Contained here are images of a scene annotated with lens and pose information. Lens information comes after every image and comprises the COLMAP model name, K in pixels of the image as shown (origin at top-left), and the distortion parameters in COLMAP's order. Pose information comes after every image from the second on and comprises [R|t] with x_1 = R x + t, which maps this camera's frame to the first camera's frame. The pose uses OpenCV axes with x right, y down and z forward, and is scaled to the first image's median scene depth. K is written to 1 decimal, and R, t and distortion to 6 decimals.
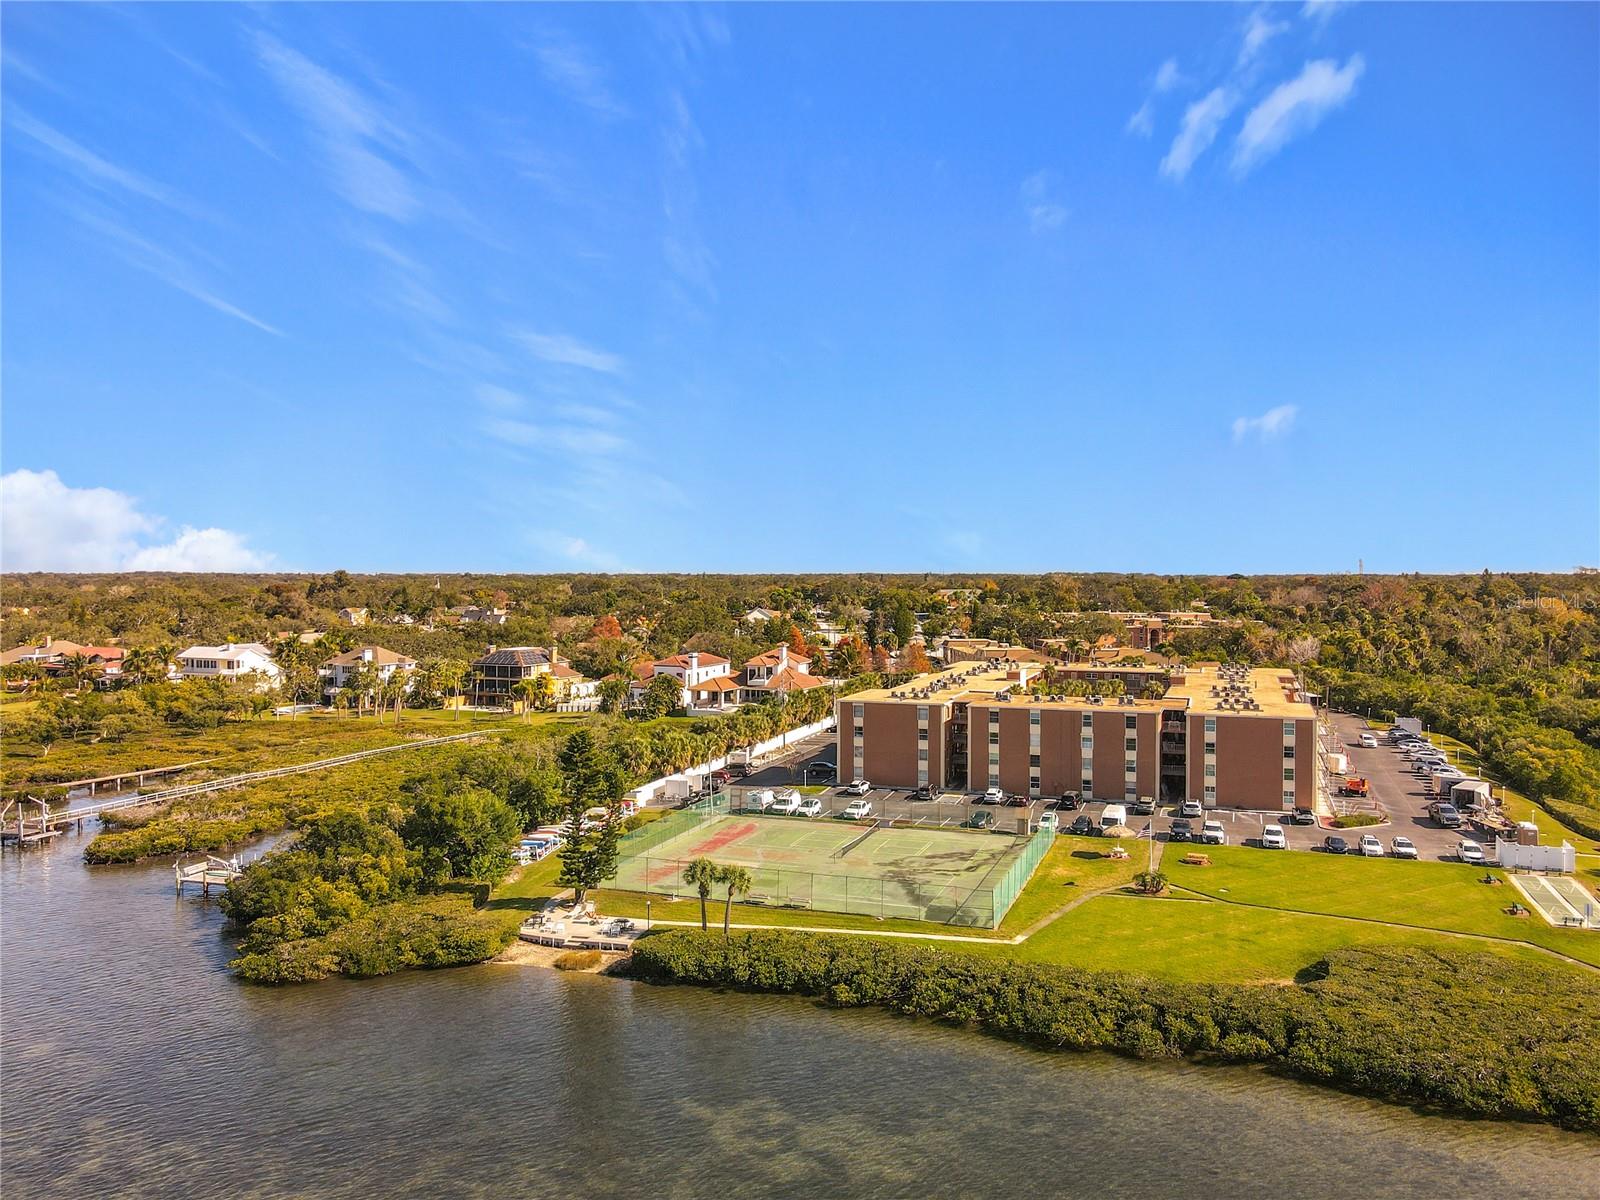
lens RADIAL K [[1173.3, 0, 796.9], [0, 1173.3, 589.9], [0, 0, 1]] dist [0.000056, 0.001484]
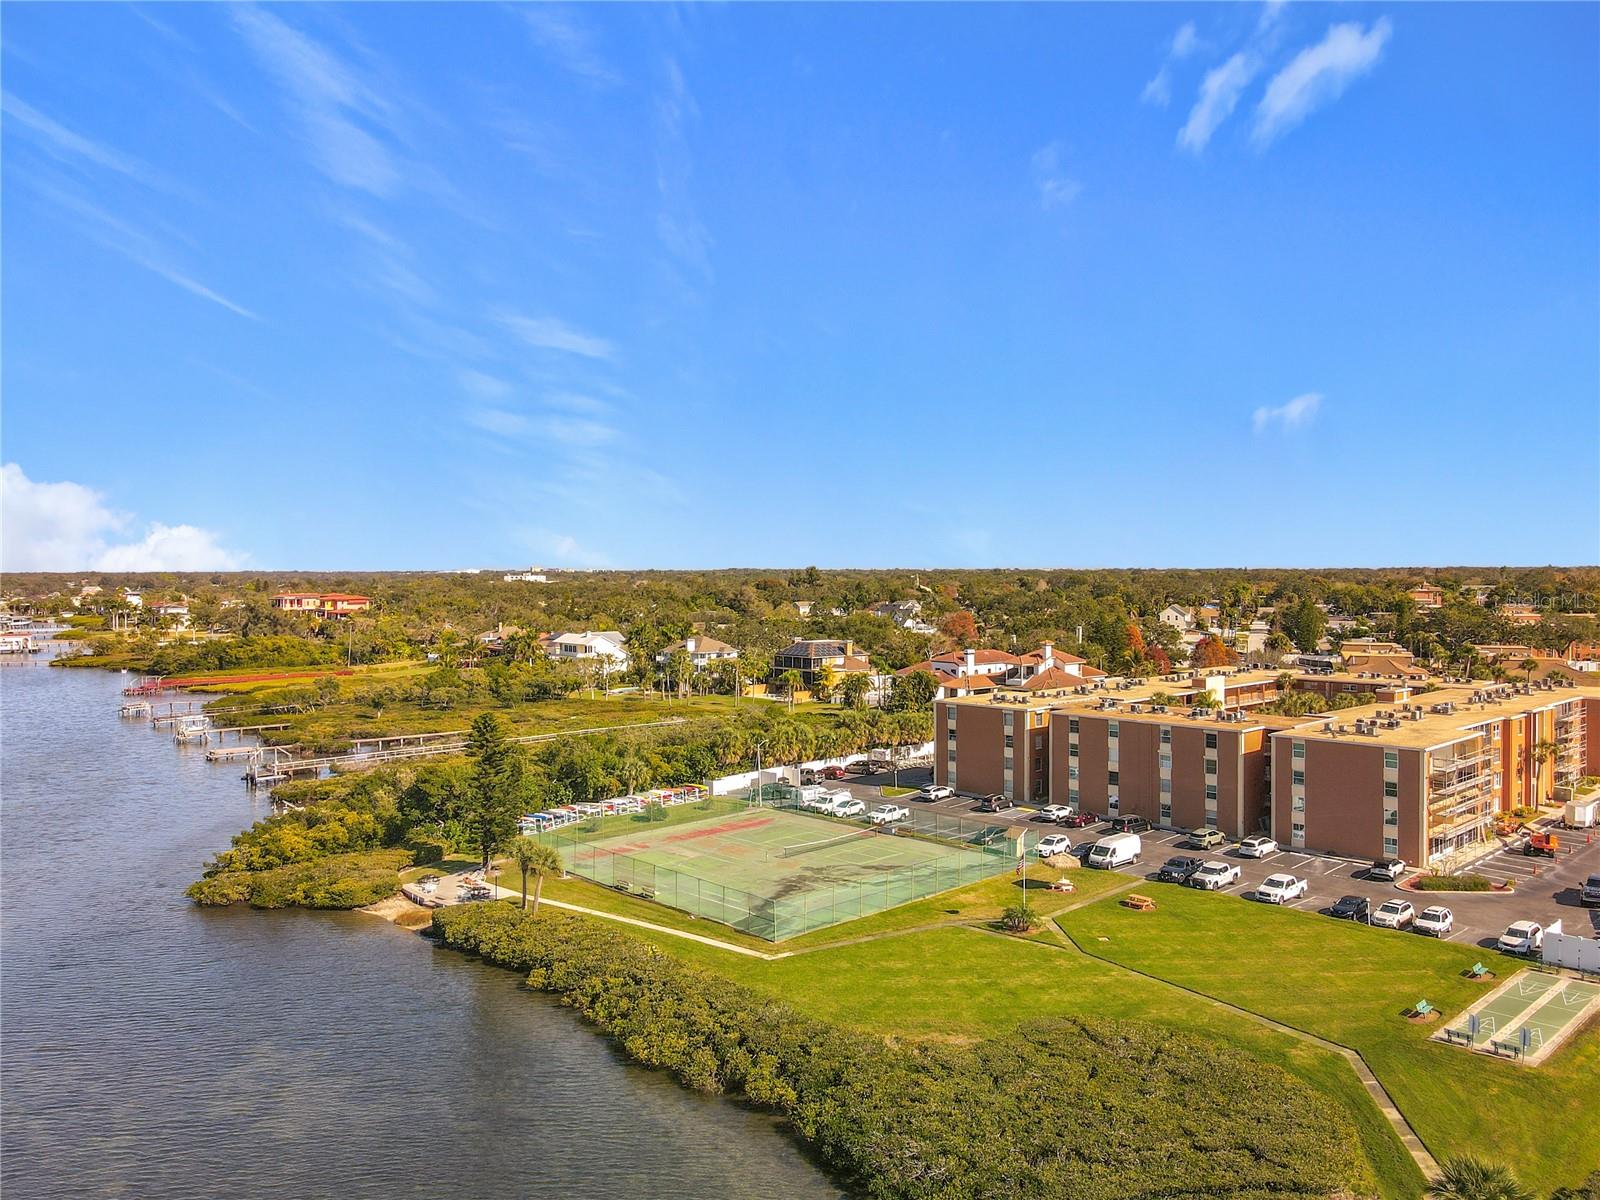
lens RADIAL K [[1185.6, 0, 800.0], [0, 1185.6, 600.0], [0, 0, 1]] dist [0.001590, 0.000647]
pose [[0.897044, 0.006878, -0.441887, 0.415054], [-0.001229, 0.999914, 0.013068, 0.000062], [0.441939, -0.011179, 0.896975, 0.104346]]
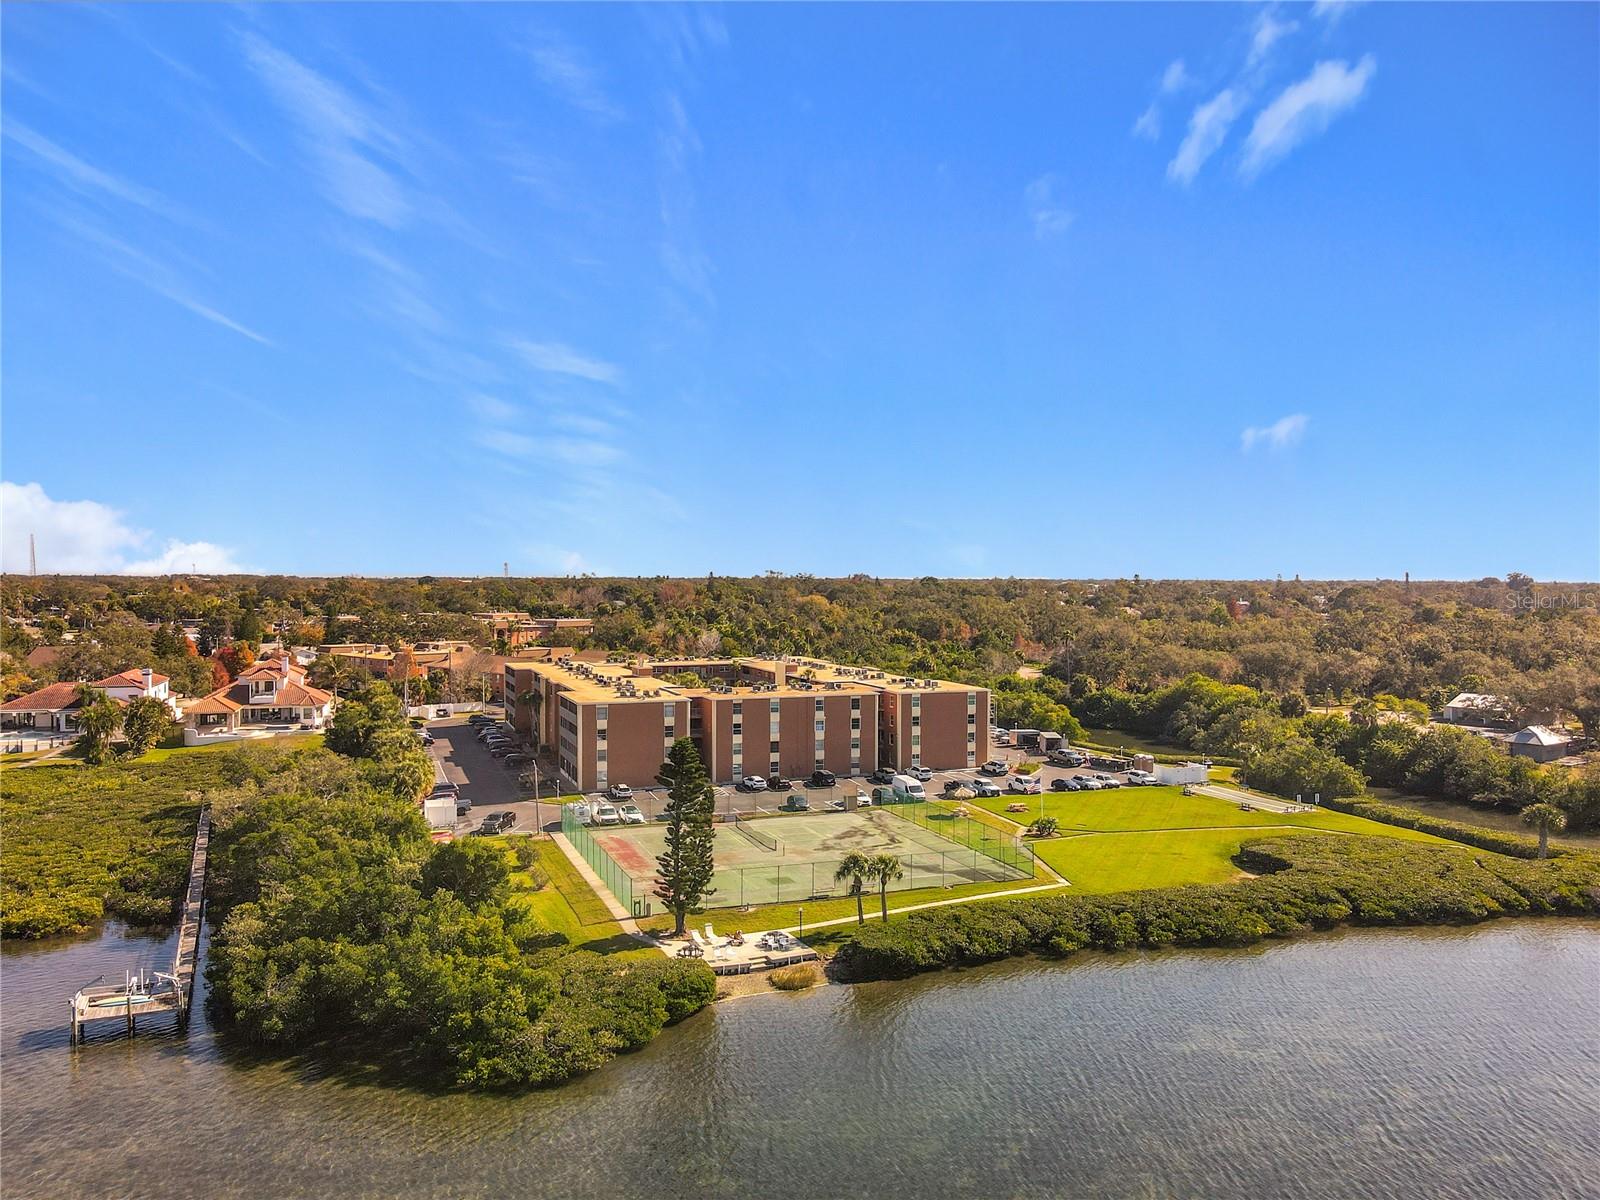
lens RADIAL K [[1190.4, 0, 784.6], [0, 1190.4, 605.9], [0, 0, 1]] dist [0.000978, 0.000165]
pose [[0.762584, -0.011469, 0.646788, -0.524916], [0.004821, 0.999916, 0.012045, 0.005477], [-0.646872, -0.006067, 0.762575, 0.186116]]
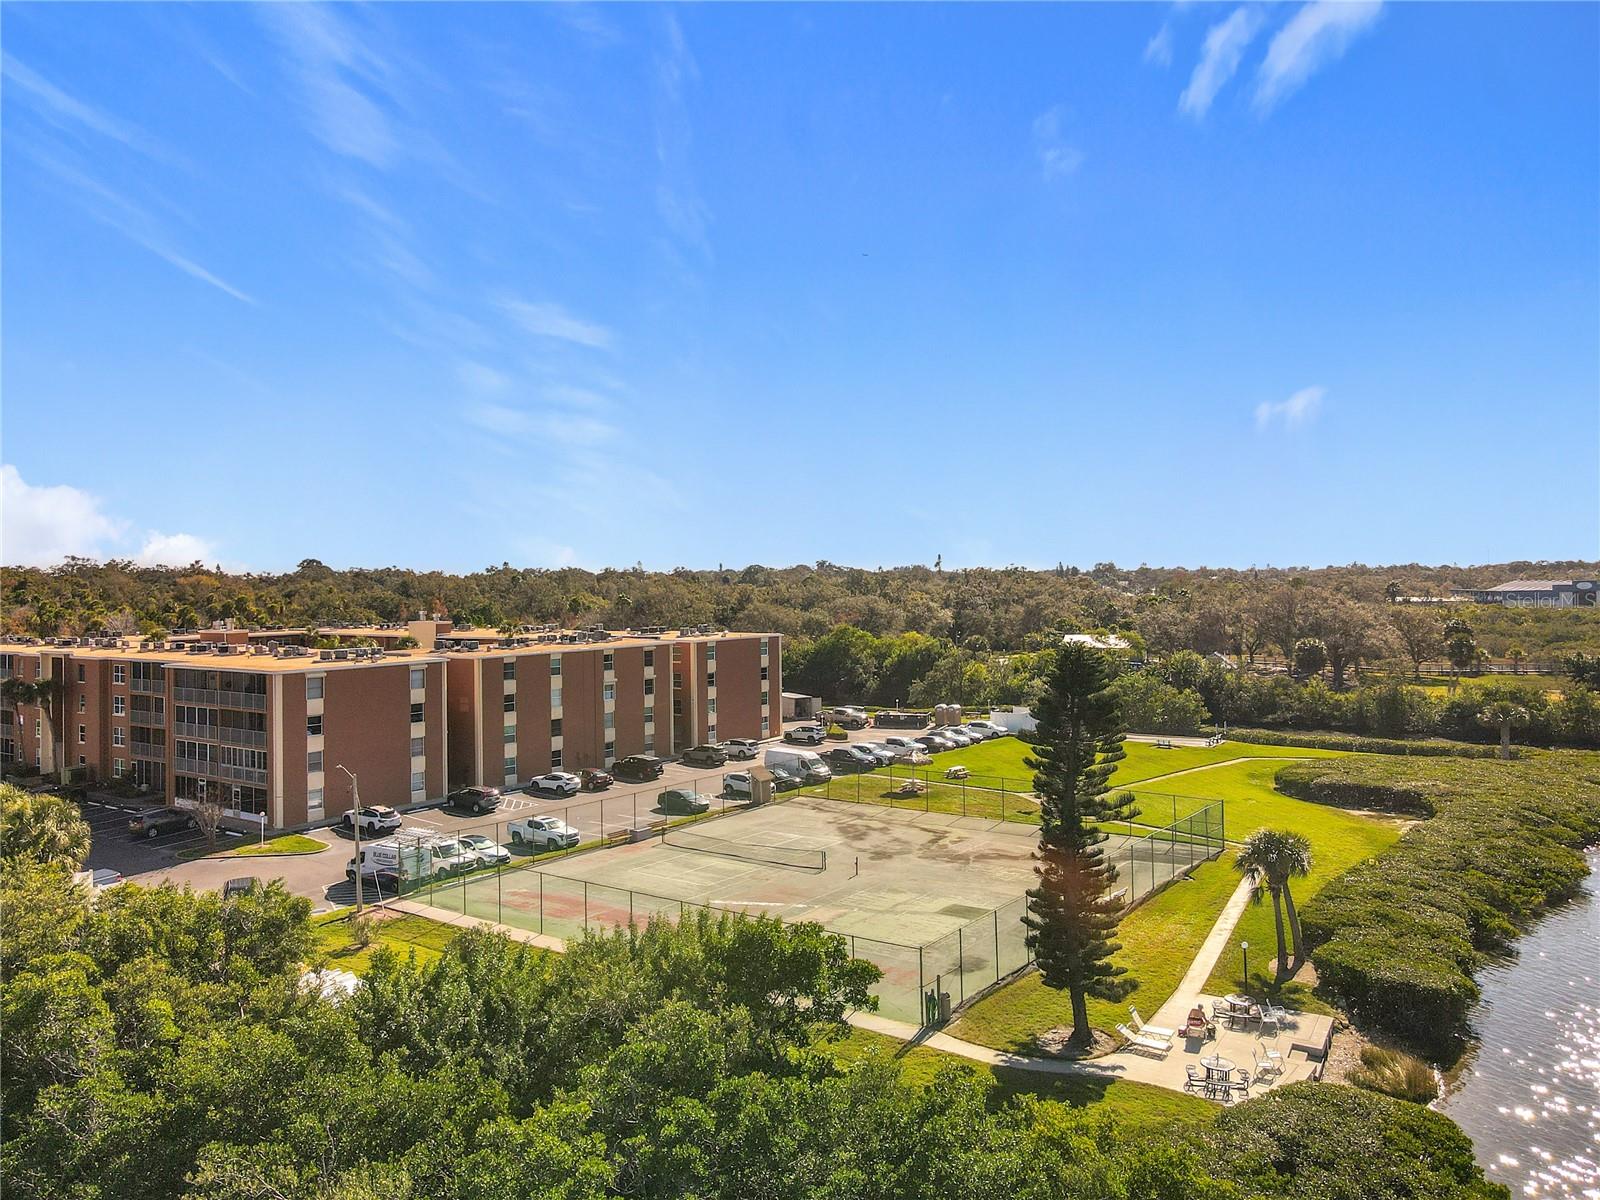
lens RADIAL K [[1209.8, 0, 783.0], [0, 1209.8, 562.0], [0, 0, 1]] dist [-0.006087, -0.000943]
pose [[0.281722, 0.011039, 0.959433, -0.487278], [0.023538, 0.999553, -0.018413, 0.068679], [-0.959207, 0.027770, 0.281336, 0.717955]]
